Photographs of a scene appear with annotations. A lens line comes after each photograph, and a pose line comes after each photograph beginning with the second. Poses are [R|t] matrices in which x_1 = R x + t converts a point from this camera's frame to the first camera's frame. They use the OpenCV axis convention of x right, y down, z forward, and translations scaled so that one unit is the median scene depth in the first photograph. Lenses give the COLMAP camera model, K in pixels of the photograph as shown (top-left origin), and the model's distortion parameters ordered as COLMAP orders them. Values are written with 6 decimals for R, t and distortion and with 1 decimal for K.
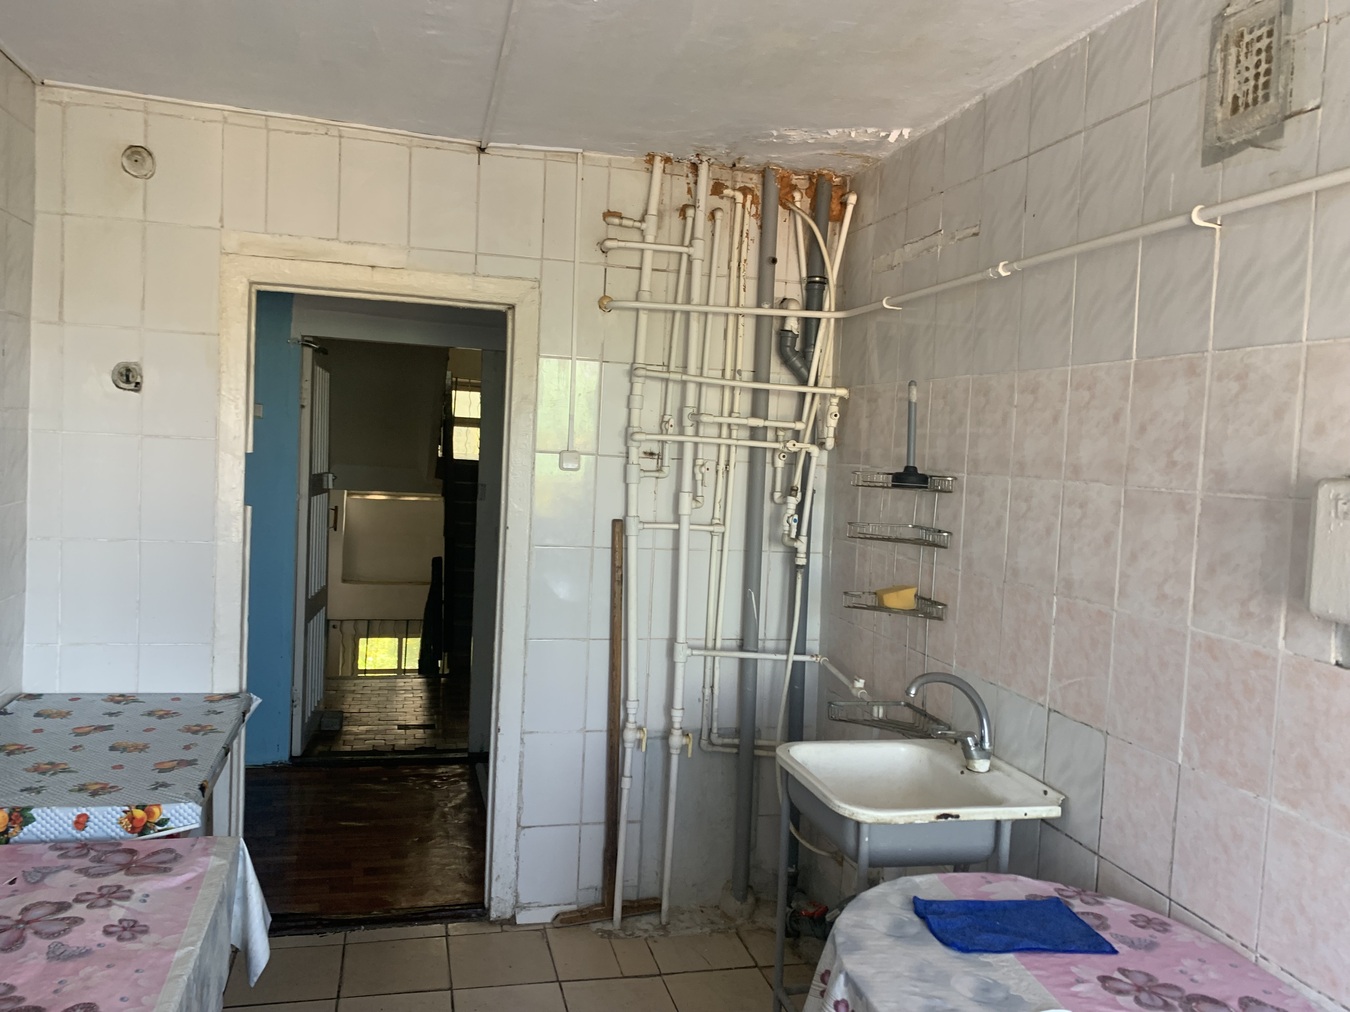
lens RADIAL K [[1045.3, 0, 671.3], [0, 1045.3, 484.1], [0, 0, 1]] dist [0.048110, -0.061059]
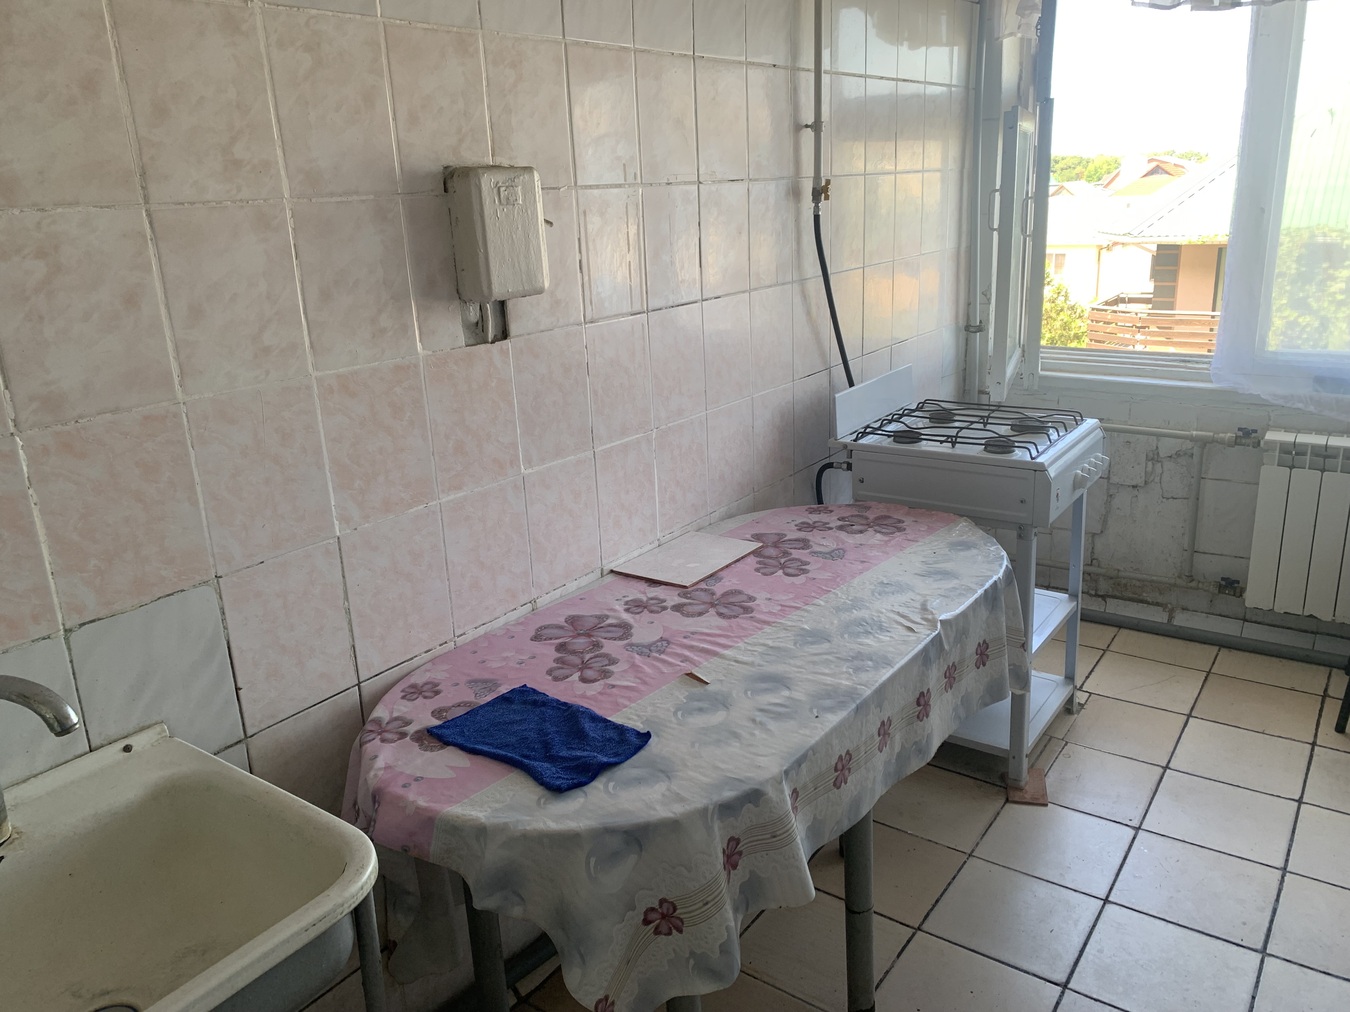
lens RADIAL K [[1037.7, 0, 671.6], [0, 1037.7, 504.9], [0, 0, 1]] dist [0.031260, -0.091824]
pose [[-0.651459, -0.242921, 0.718743, -0.221305], [0.037122, 0.936013, 0.350001, -0.030631], [-0.757775, 0.254692, -0.600756, 1.005260]]
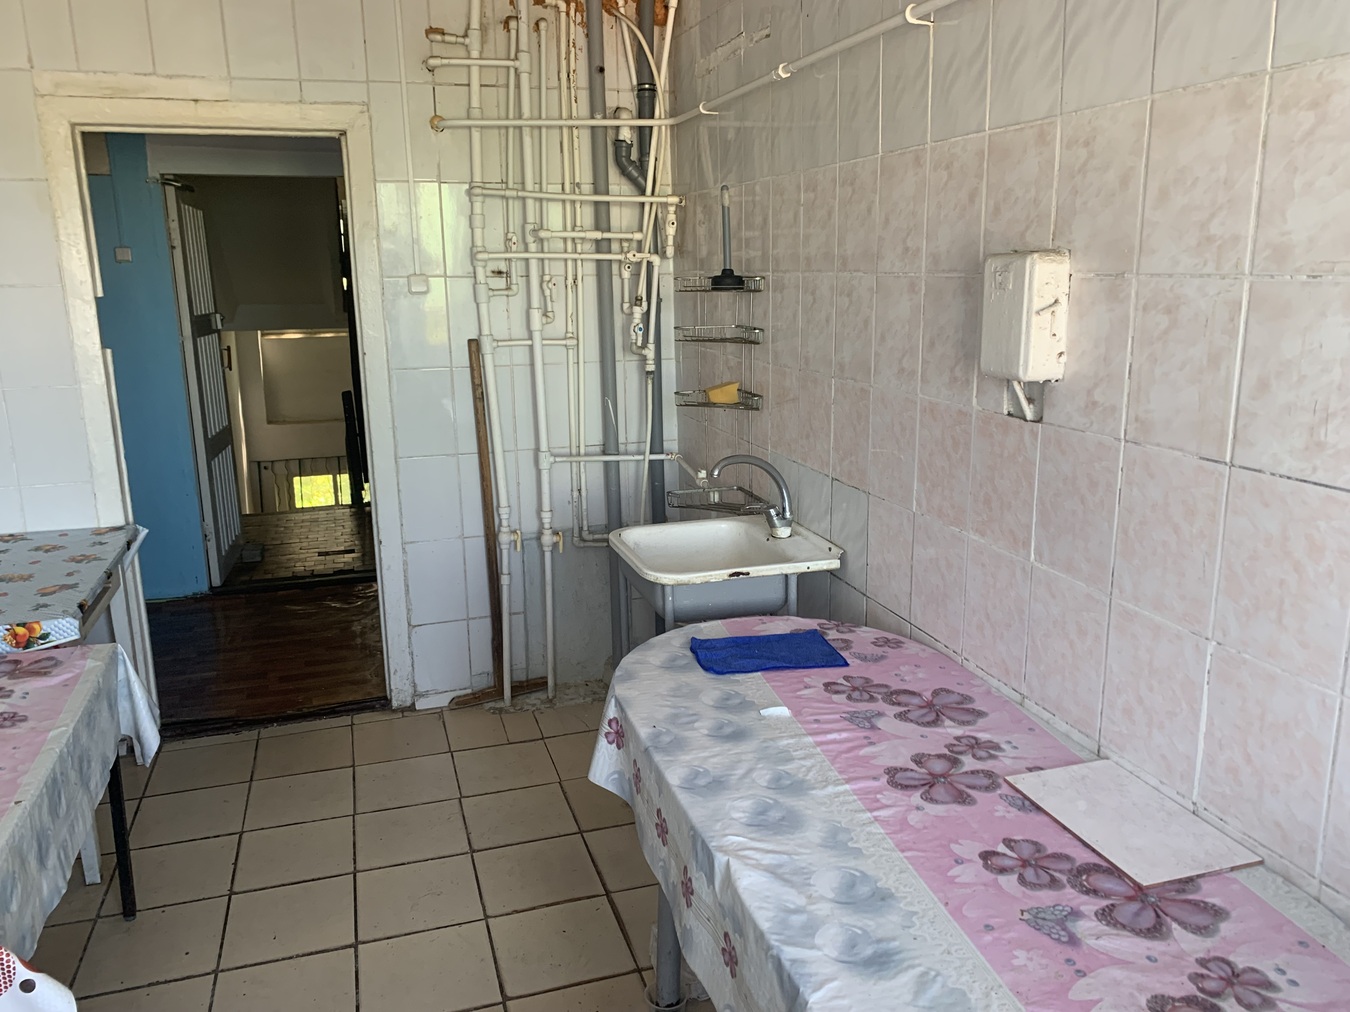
lens RADIAL K [[1048.8, 0, 677.0], [0, 1048.8, 481.6], [0, 0, 1]] dist [0.048677, -0.059451]
pose [[0.996253, -0.075169, 0.042779, 0.133961], [0.066900, 0.983226, 0.169680, 0.013030], [-0.054816, -0.166182, 0.984570, -0.100973]]
